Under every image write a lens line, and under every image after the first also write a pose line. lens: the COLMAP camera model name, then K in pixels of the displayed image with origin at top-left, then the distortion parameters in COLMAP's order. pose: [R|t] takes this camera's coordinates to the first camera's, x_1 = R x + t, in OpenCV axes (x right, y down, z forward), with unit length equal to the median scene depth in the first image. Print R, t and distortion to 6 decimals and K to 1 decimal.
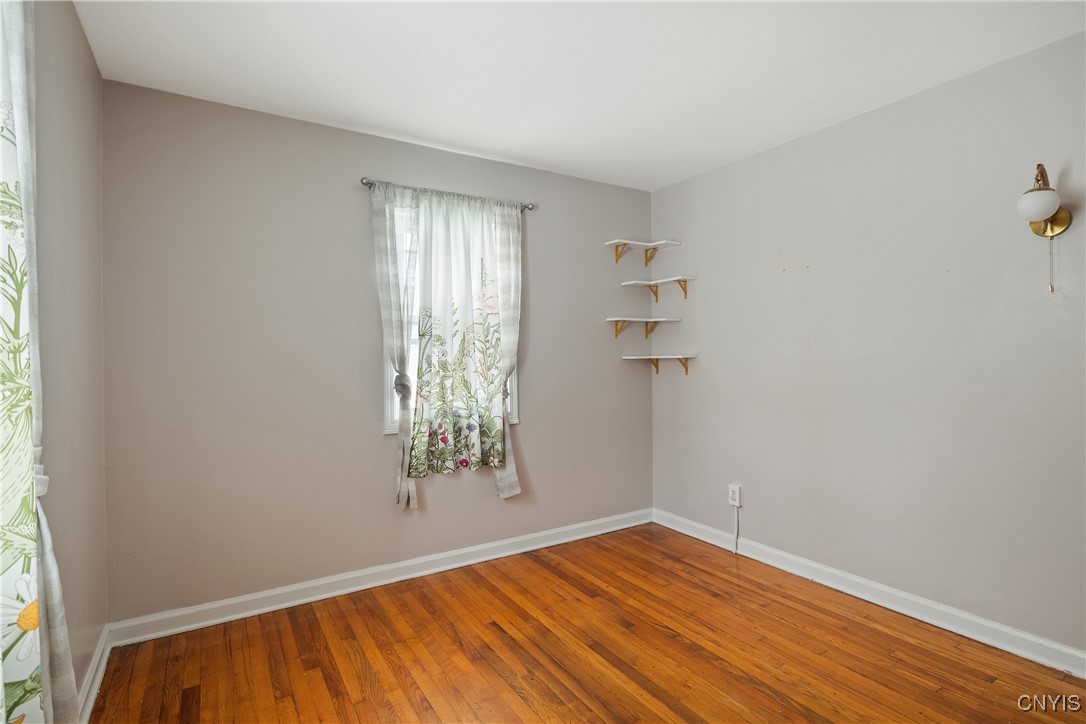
lens RADIAL K [[543.4, 0, 550.2], [0, 543.4, 362.3], [0, 0, 1]] dist [-0.008148, 0.001668]
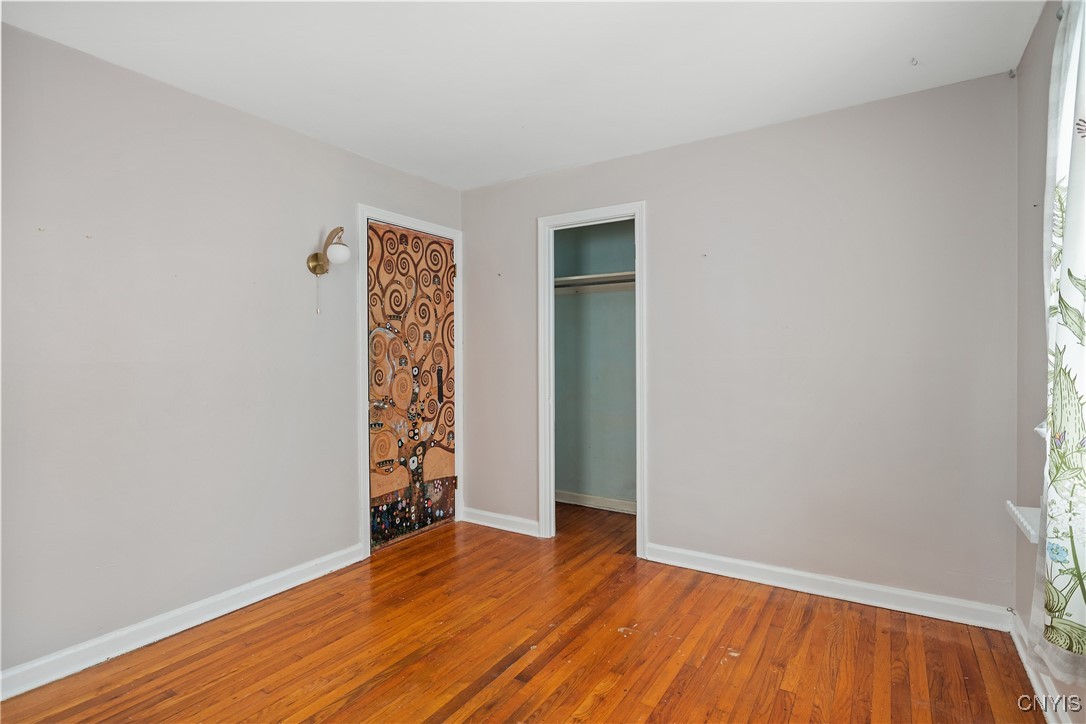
lens RADIAL K [[543.4, 0, 546.6], [0, 543.4, 363.8], [0, 0, 1]] dist [-0.008148, 0.001668]
pose [[-0.422322, -0.004018, 0.906437, -0.493496], [0.023649, 0.999601, 0.015450, -0.002790], [-0.906137, 0.027961, -0.422059, 0.837309]]
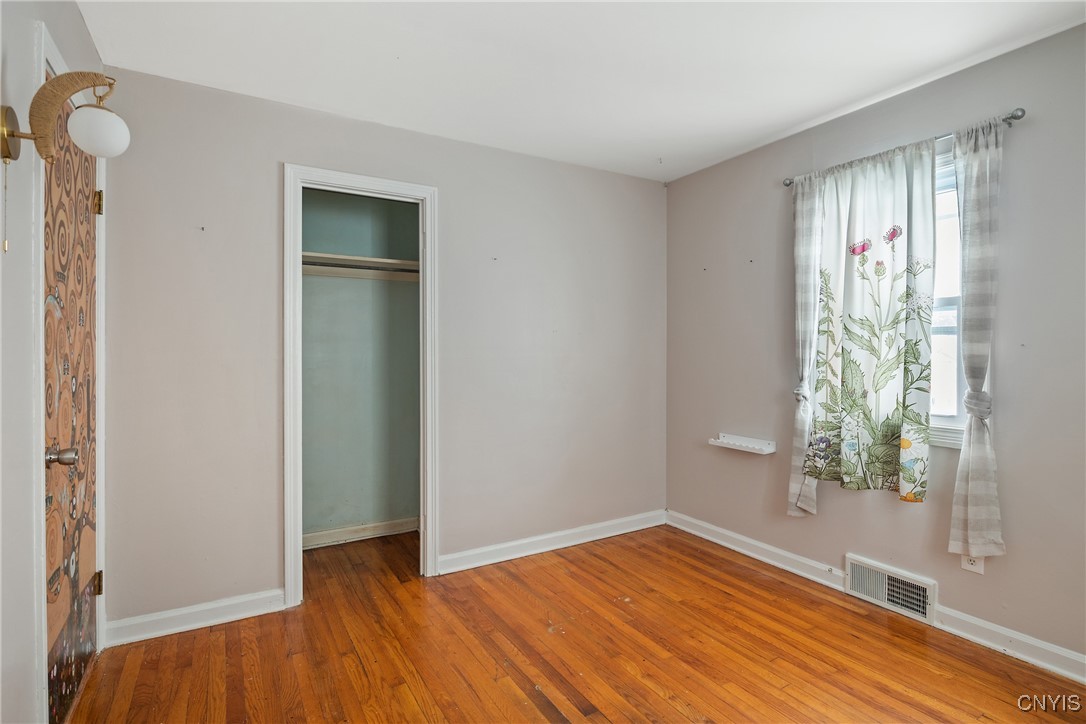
lens RADIAL K [[543.4, 0, 553.1], [0, 543.4, 359.4], [0, 0, 1]] dist [-0.008148, 0.001668]
pose [[-0.999666, 0.010945, 0.023422, 0.247624], [0.011590, 0.999552, 0.027582, -0.016014], [-0.023110, 0.027845, -0.999345, 1.242295]]
